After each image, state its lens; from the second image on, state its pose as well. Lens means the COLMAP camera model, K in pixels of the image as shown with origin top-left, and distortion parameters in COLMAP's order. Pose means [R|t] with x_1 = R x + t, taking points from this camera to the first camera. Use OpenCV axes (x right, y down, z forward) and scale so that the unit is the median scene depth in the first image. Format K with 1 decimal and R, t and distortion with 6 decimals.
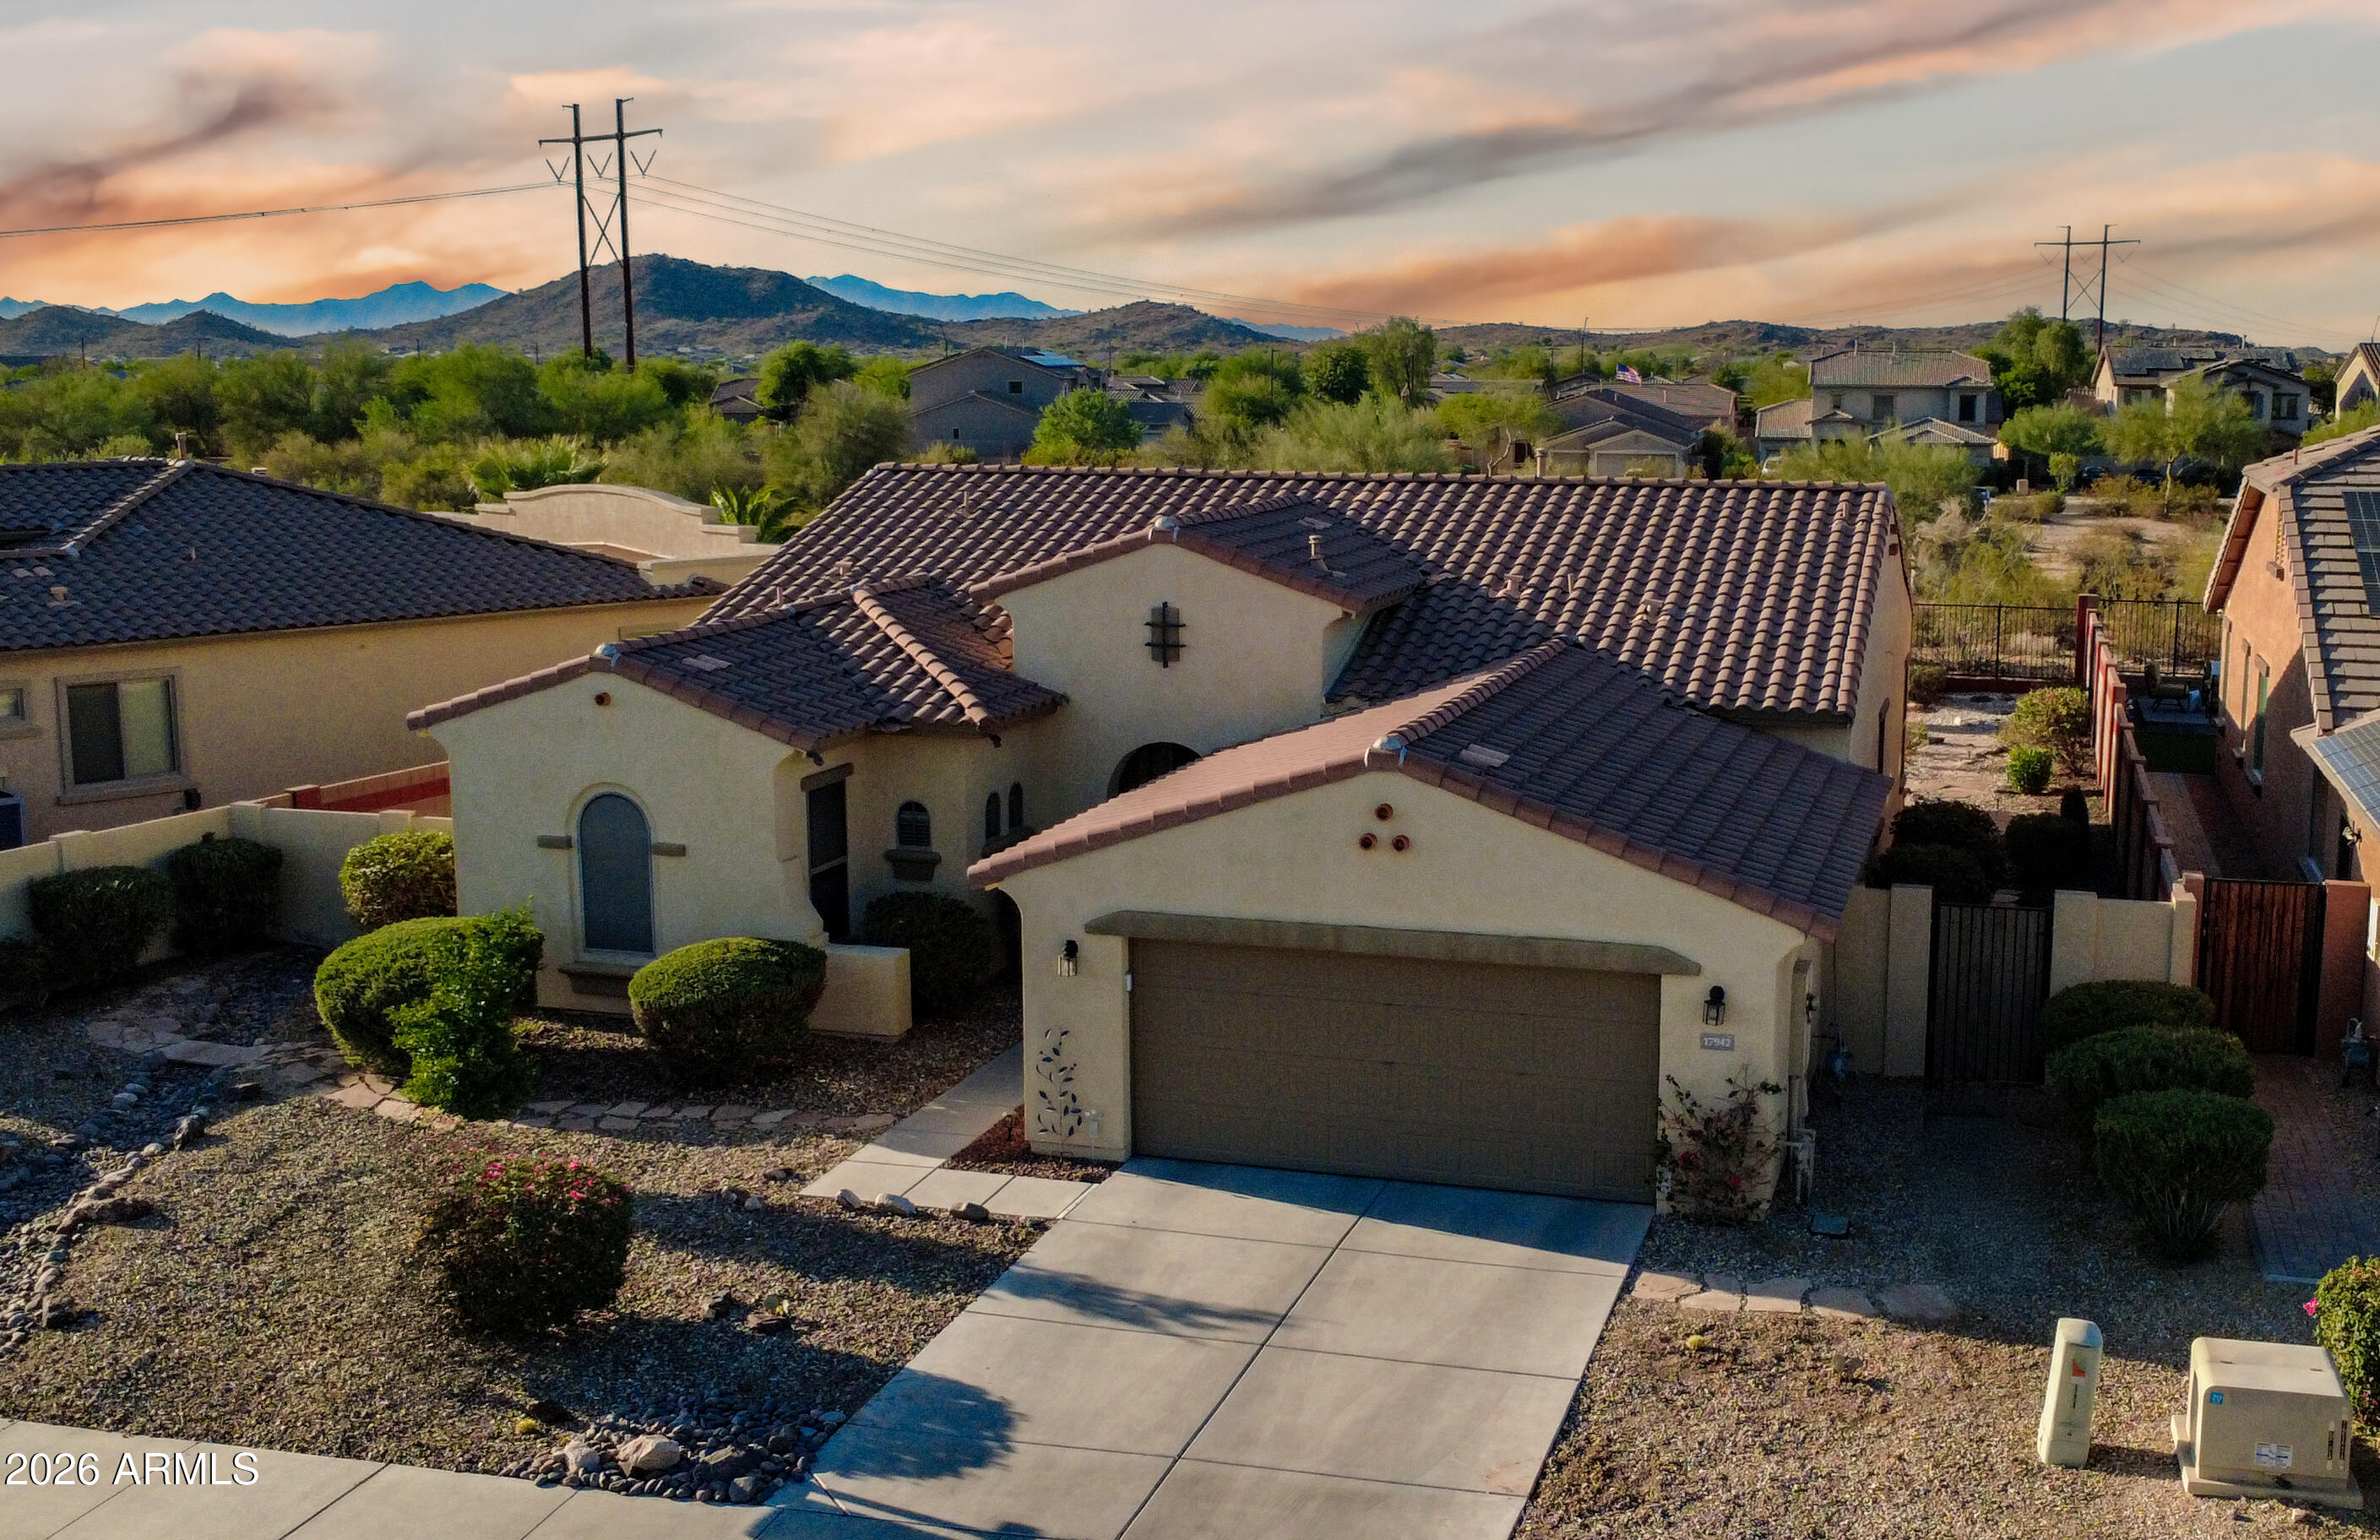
lens RADIAL K [[2436.7, 0, 1386.3], [0, 2436.7, 776.8], [0, 0, 1]] dist [0.001035, 0.000000]
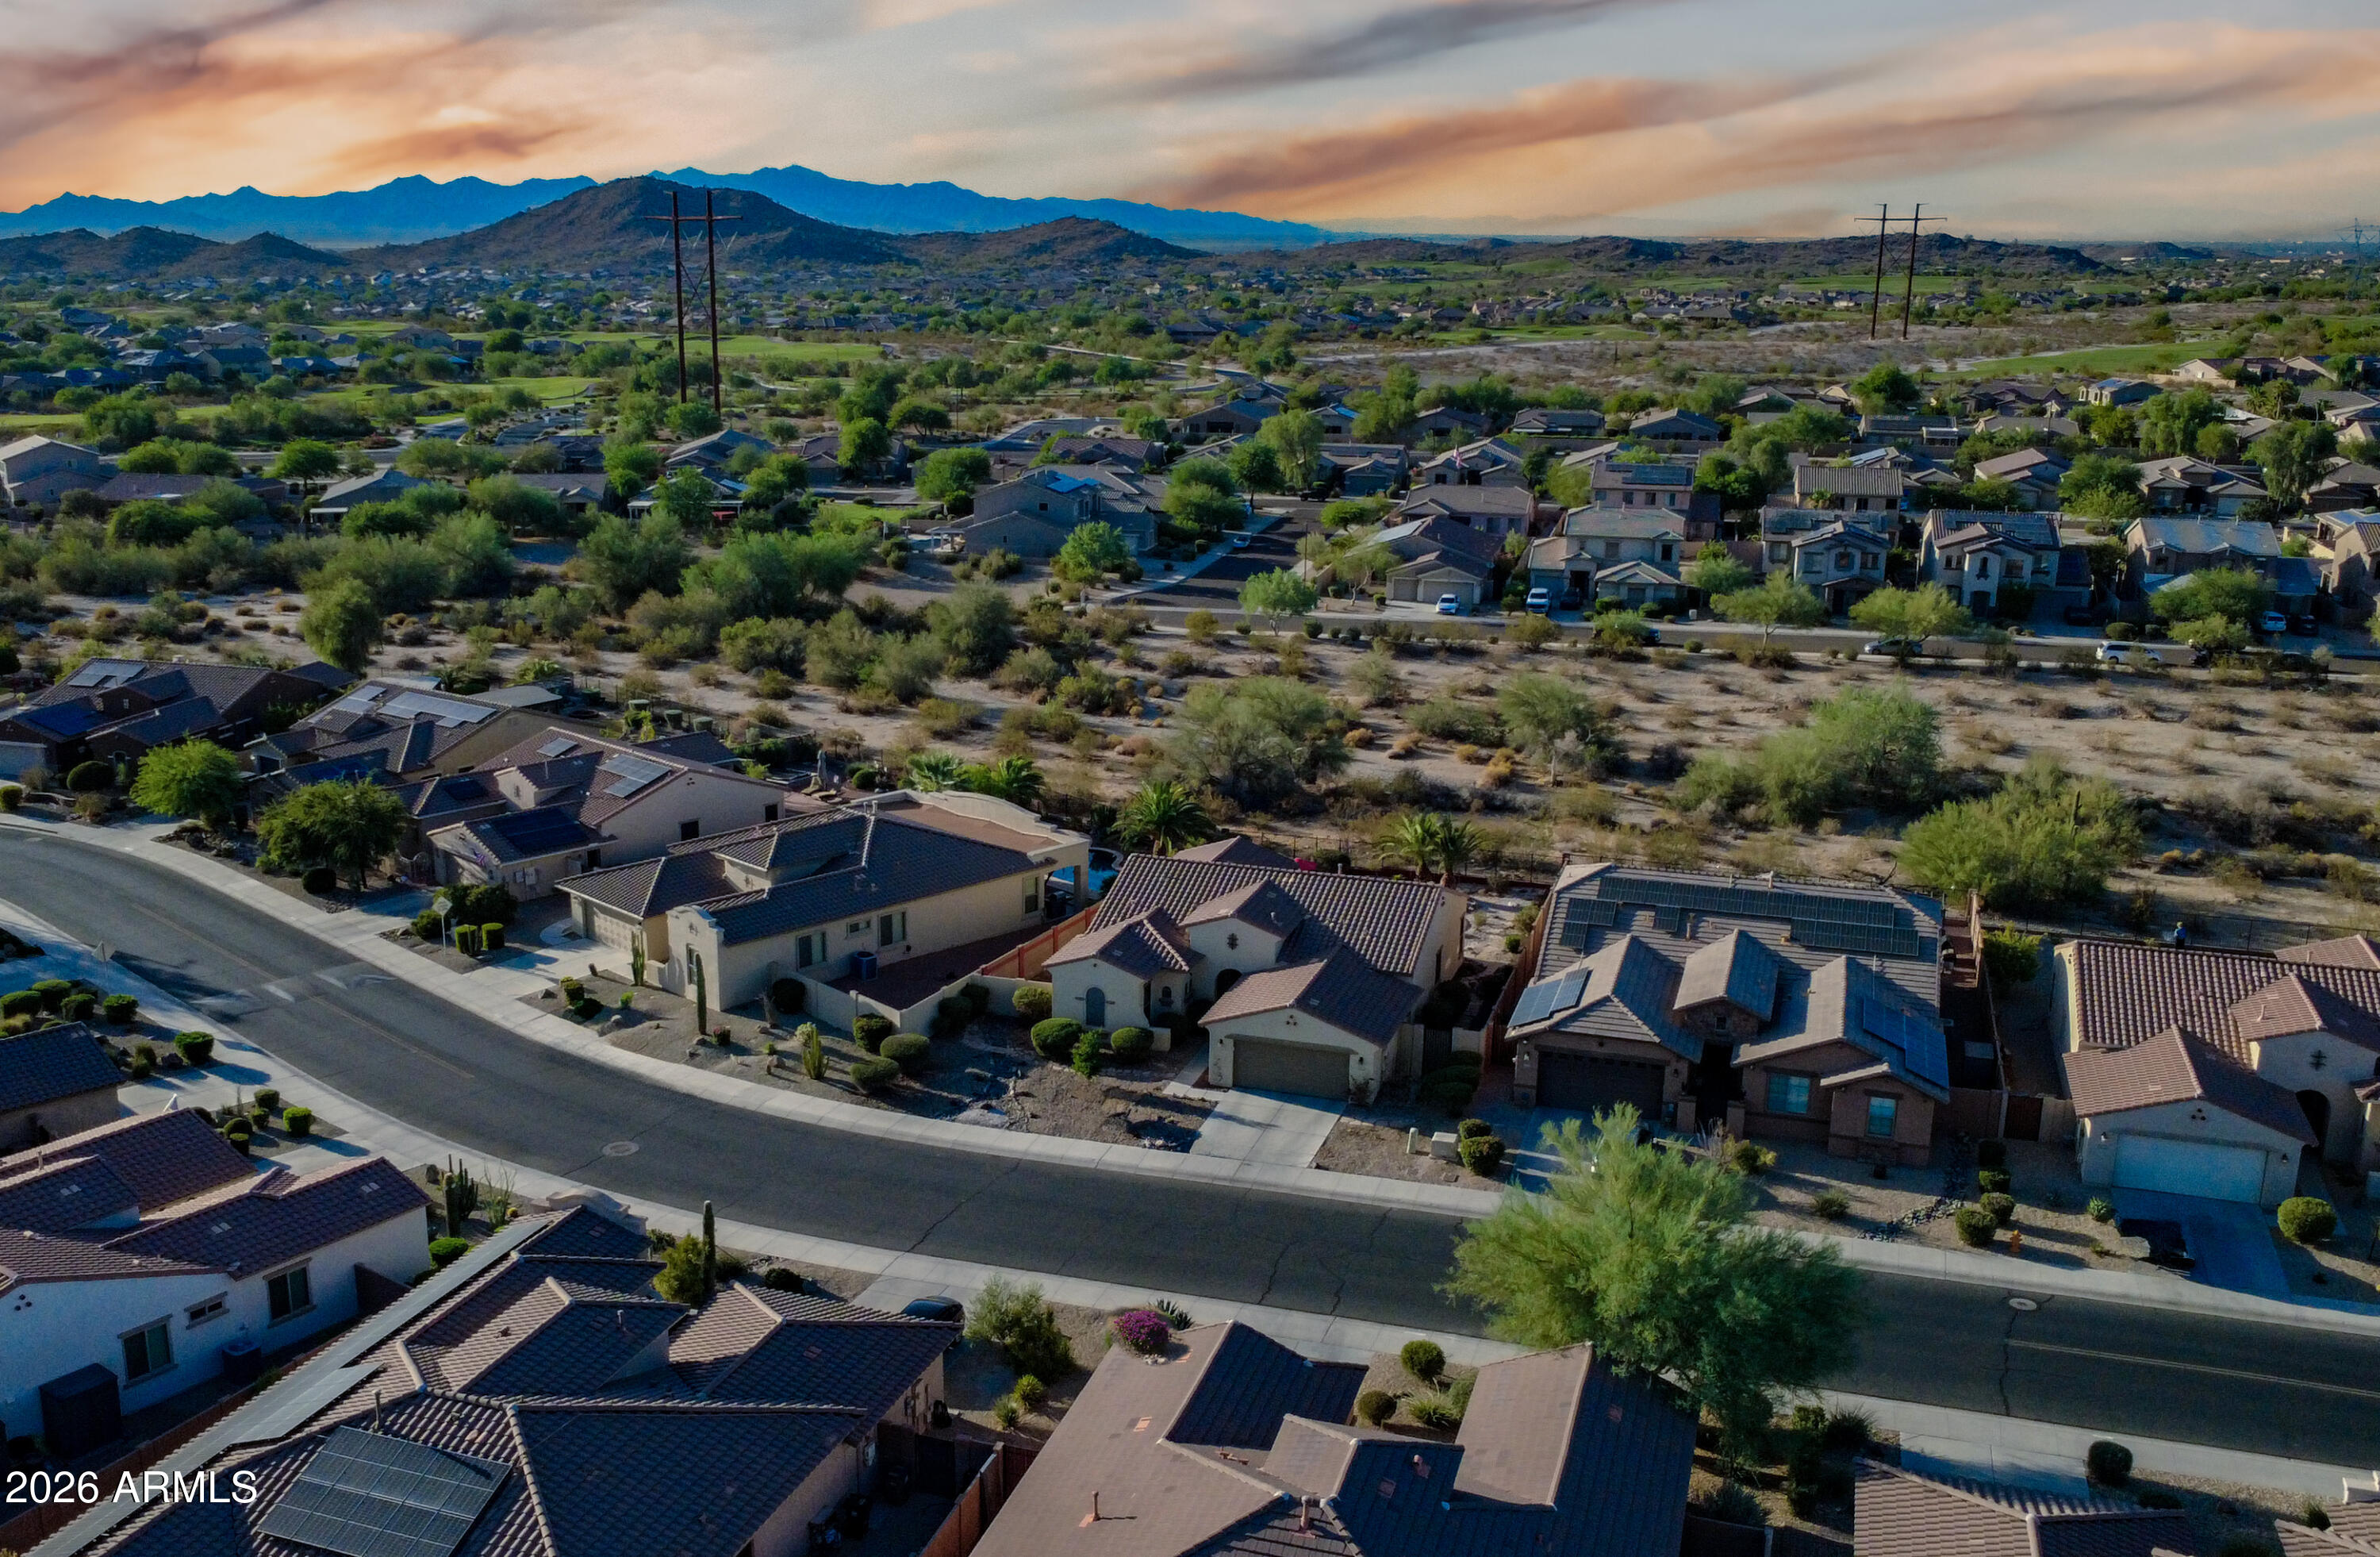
lens RADIAL K [[2161.1, 0, 1078.8], [0, 2161.1, 867.5], [0, 0, 1]] dist [-0.003225, 0.000000]
pose [[0.995714, 0.021221, -0.090023, -0.031513], [-0.011620, 0.994313, 0.105862, -0.553056], [0.091758, -0.104362, 0.990297, -2.438858]]
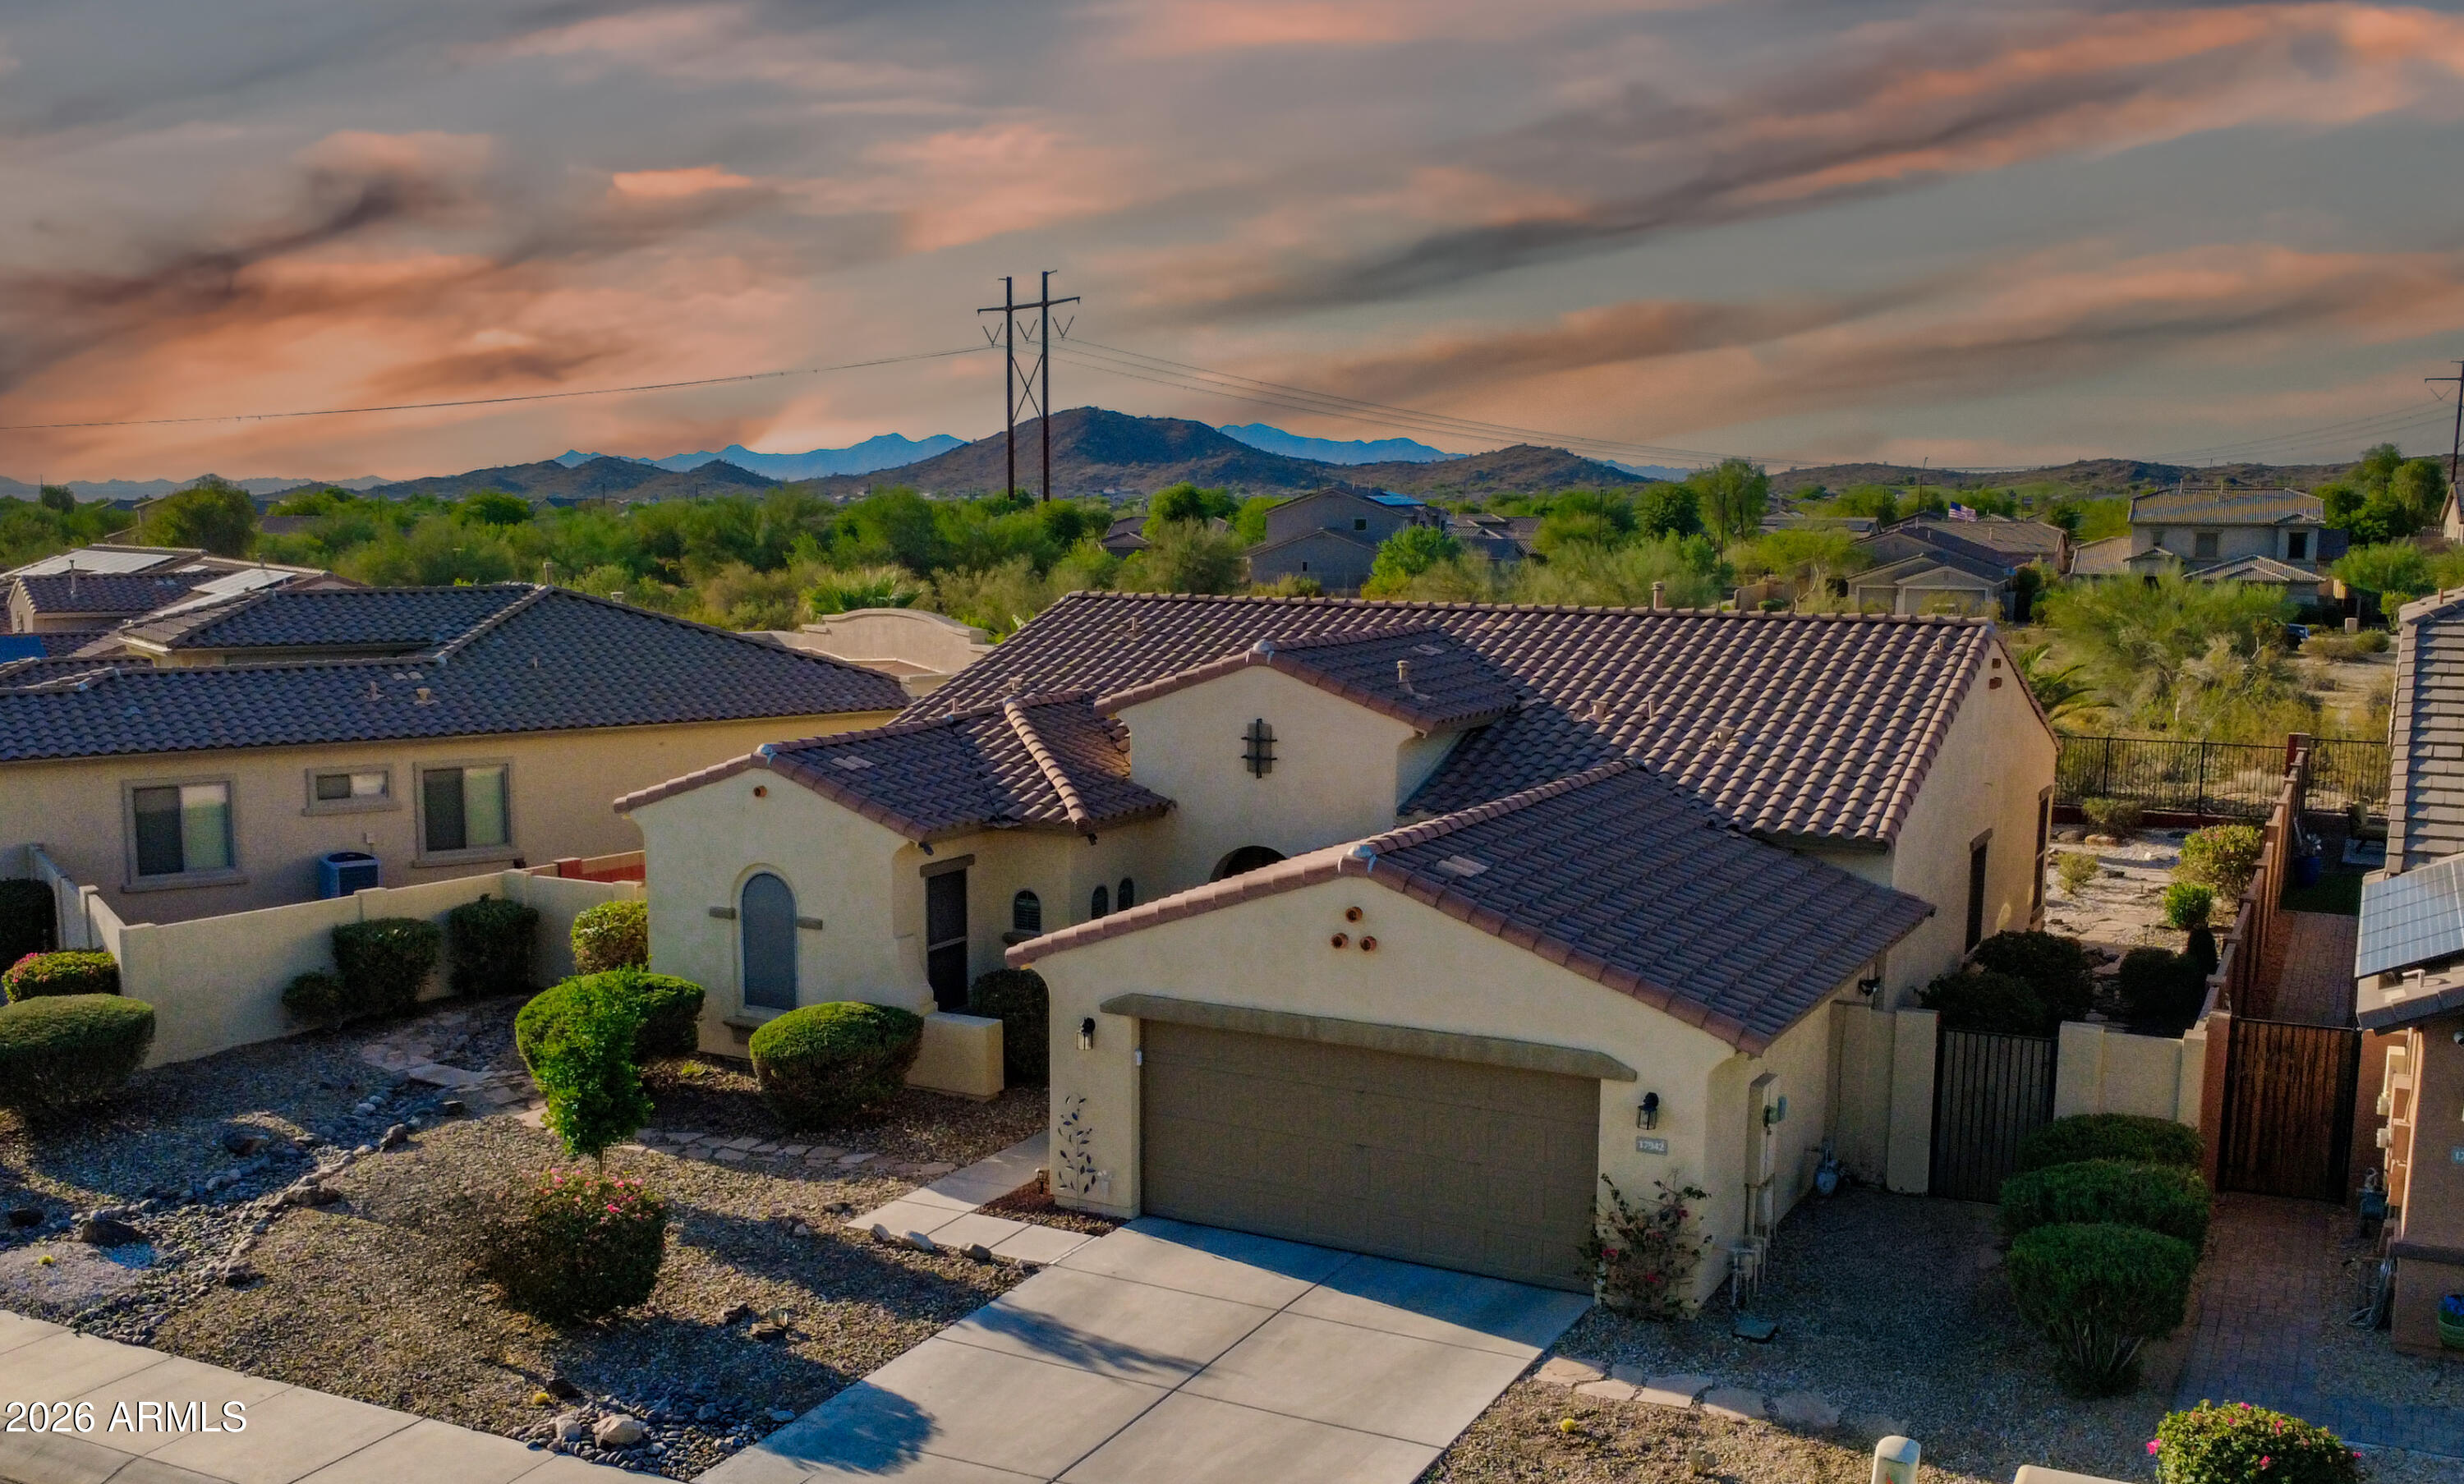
lens RADIAL K [[2246.3, 0, 1181.7], [0, 2246.3, 876.3], [0, 0, 1]] dist [-0.000908, 0.000000]
pose [[0.969976, 0.037881, -0.240234, 0.129759], [-0.038670, 0.999251, 0.001430, -0.000709], [0.240108, 0.007903, 0.970714, 0.007397]]
